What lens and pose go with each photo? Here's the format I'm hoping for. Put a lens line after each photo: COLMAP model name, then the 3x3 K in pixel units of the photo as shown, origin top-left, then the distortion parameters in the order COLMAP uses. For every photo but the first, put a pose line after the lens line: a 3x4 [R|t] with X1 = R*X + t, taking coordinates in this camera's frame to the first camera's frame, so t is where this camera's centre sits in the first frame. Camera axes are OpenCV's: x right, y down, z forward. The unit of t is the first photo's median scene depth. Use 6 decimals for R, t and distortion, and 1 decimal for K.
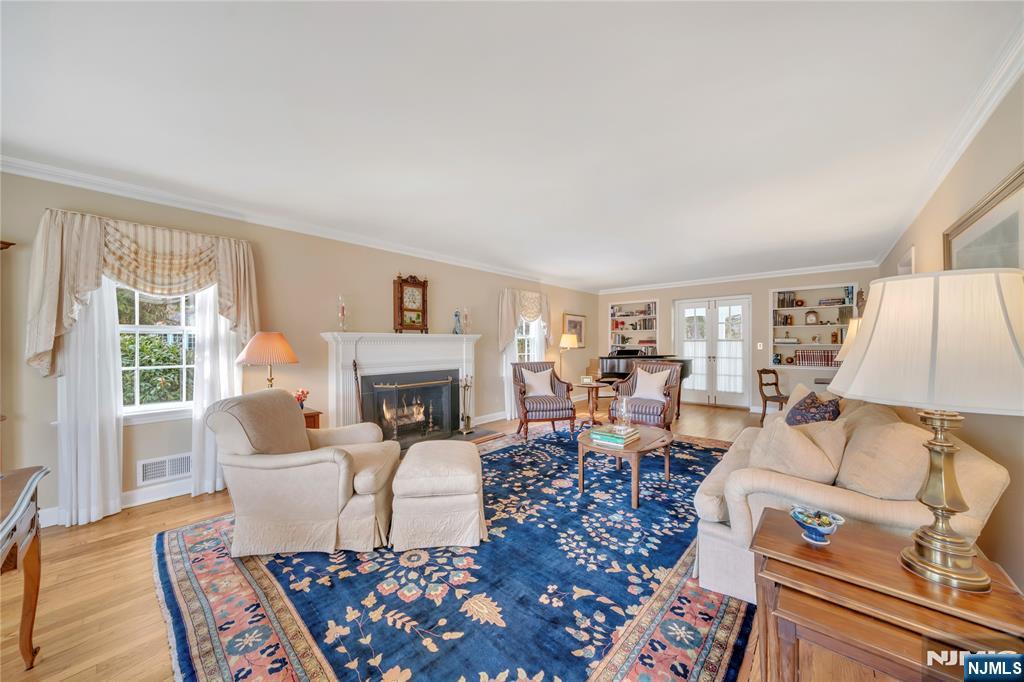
lens RADIAL K [[357.9, 0, 512.0], [0, 357.9, 341.0], [0, 0, 1]] dist [0.000165, -0.000100]
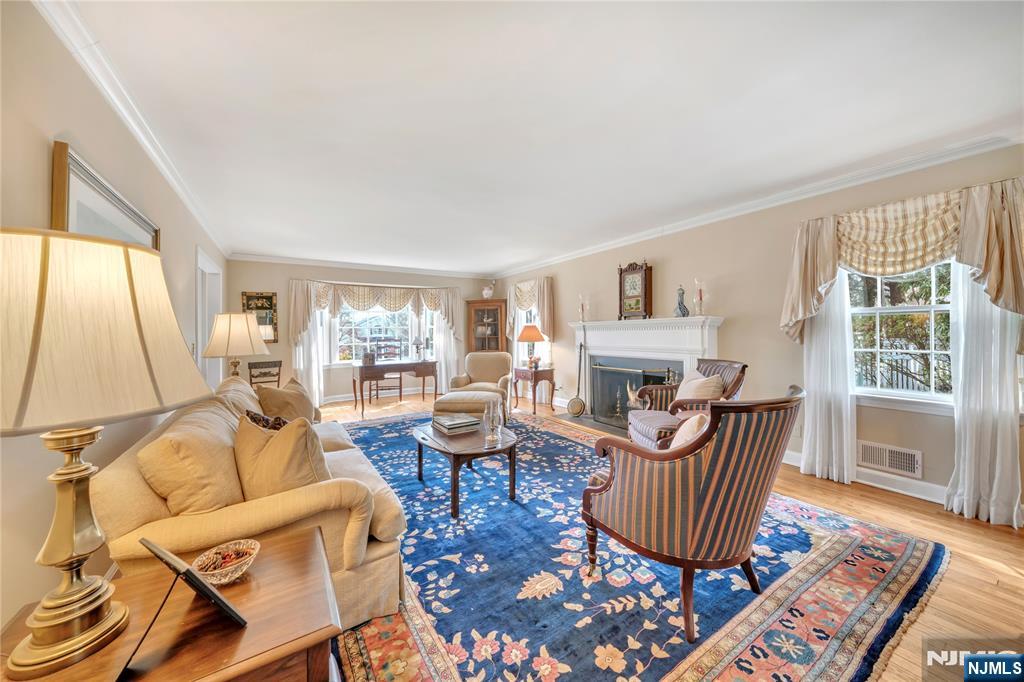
lens RADIAL K [[360.6, 0, 507.8], [0, 360.6, 334.4], [0, 0, 1]] dist [-0.000200, -0.000015]
pose [[-0.284994, 0.014065, -0.958426, 0.899952], [0.018879, 0.999781, 0.009059, 0.004083], [0.958343, -0.015512, -0.285197, 1.066011]]
